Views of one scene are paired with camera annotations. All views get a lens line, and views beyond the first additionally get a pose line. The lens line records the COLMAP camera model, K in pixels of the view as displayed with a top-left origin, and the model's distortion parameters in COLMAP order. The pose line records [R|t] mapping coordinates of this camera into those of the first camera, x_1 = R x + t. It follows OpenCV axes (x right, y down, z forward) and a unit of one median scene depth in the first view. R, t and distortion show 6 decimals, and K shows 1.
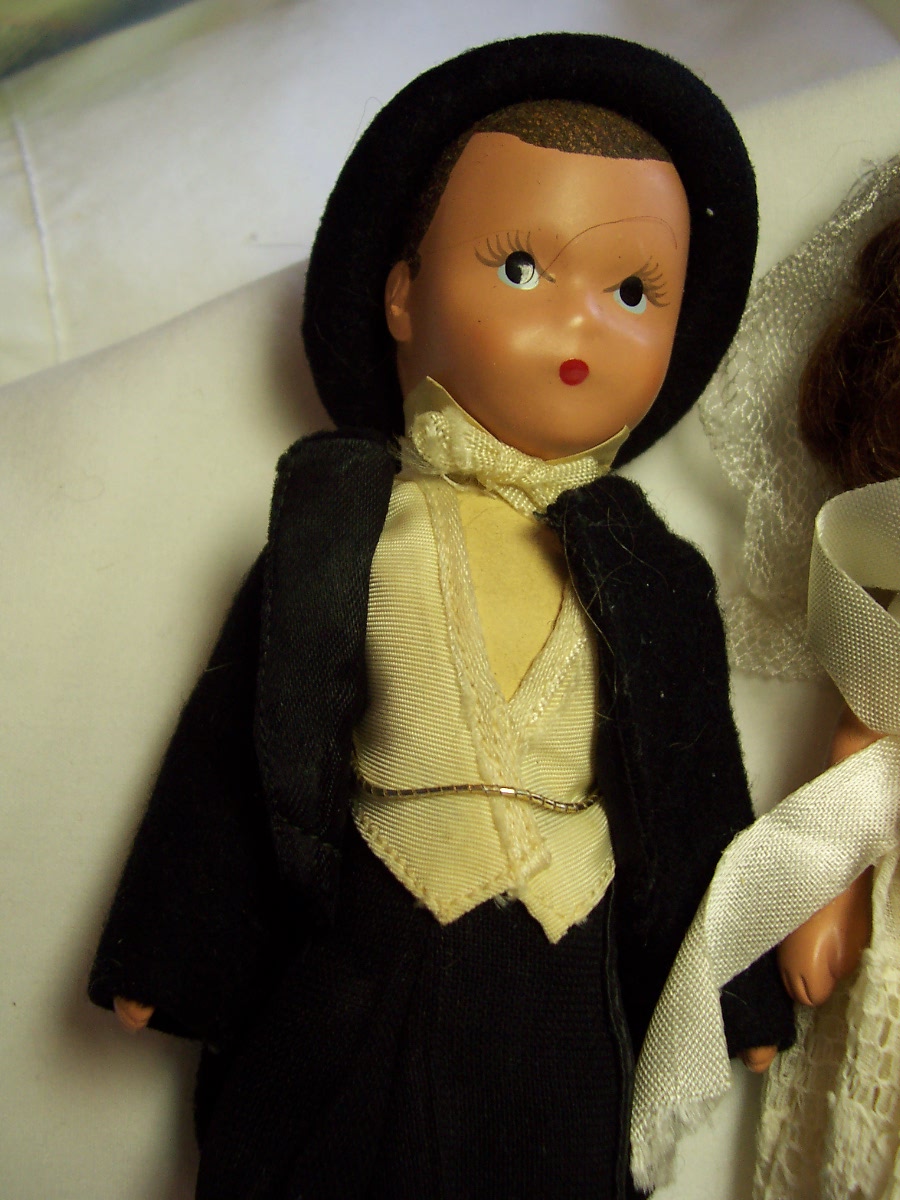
lens RADIAL K [[1251.8, 0, 450.0], [0, 1251.8, 600.0], [0, 0, 1]] dist [-0.211644, 0.227092]
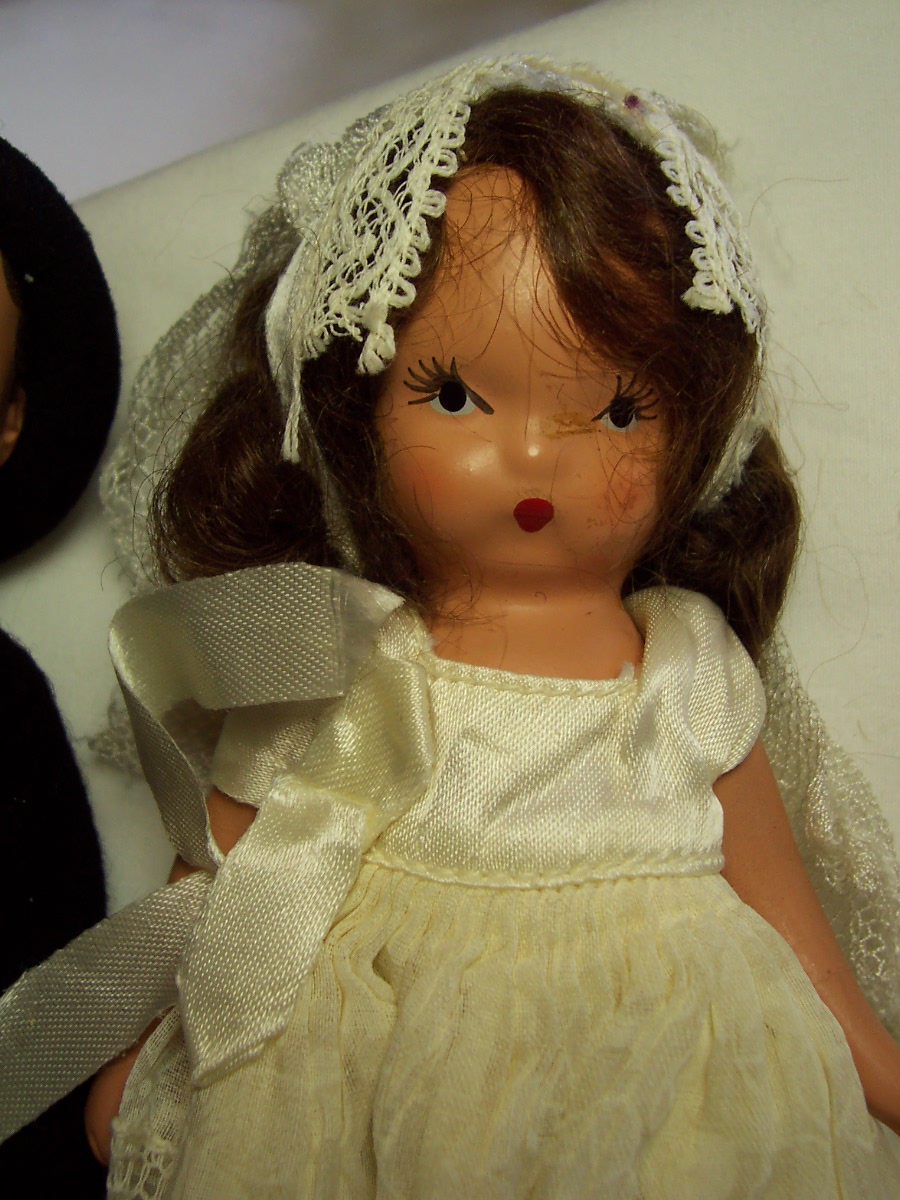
lens RADIAL K [[1251.8, 0, 450.0], [0, 1251.8, 600.0], [0, 0, 1]] dist [-0.211644, 0.227092]
pose [[0.999907, 0.013594, -0.000721, 0.569874], [-0.013602, 0.999845, -0.011201, -0.089353], [0.000569, 0.011210, 0.999937, 0.135545]]
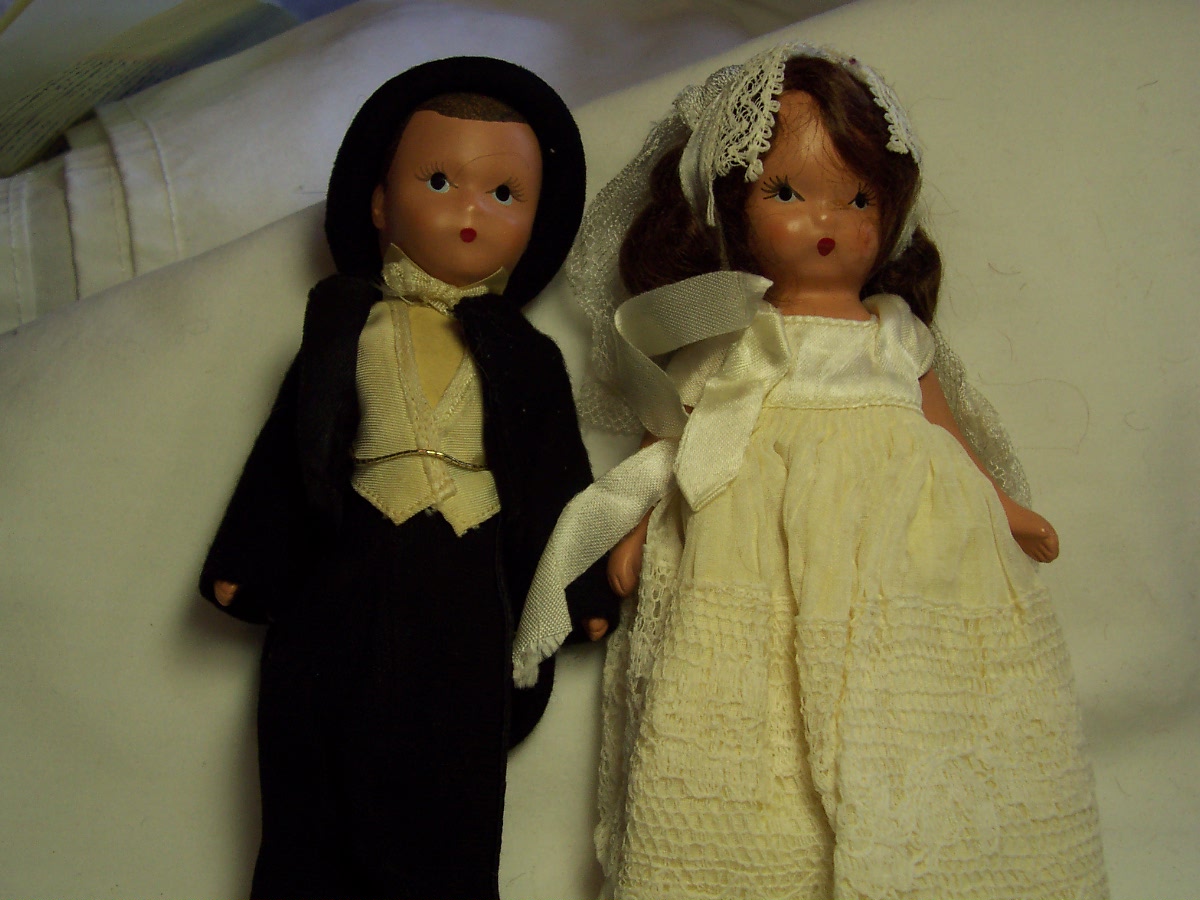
lens RADIAL K [[1251.8, 0, 600.0], [0, 1251.8, 450.0], [0, 0, 1]] dist [-0.211644, 0.227092]
pose [[0.997871, -0.030819, 0.057483, 0.174702], [0.038119, 0.990706, -0.130569, 0.370238], [-0.052925, 0.132482, 0.989771, -0.768753]]
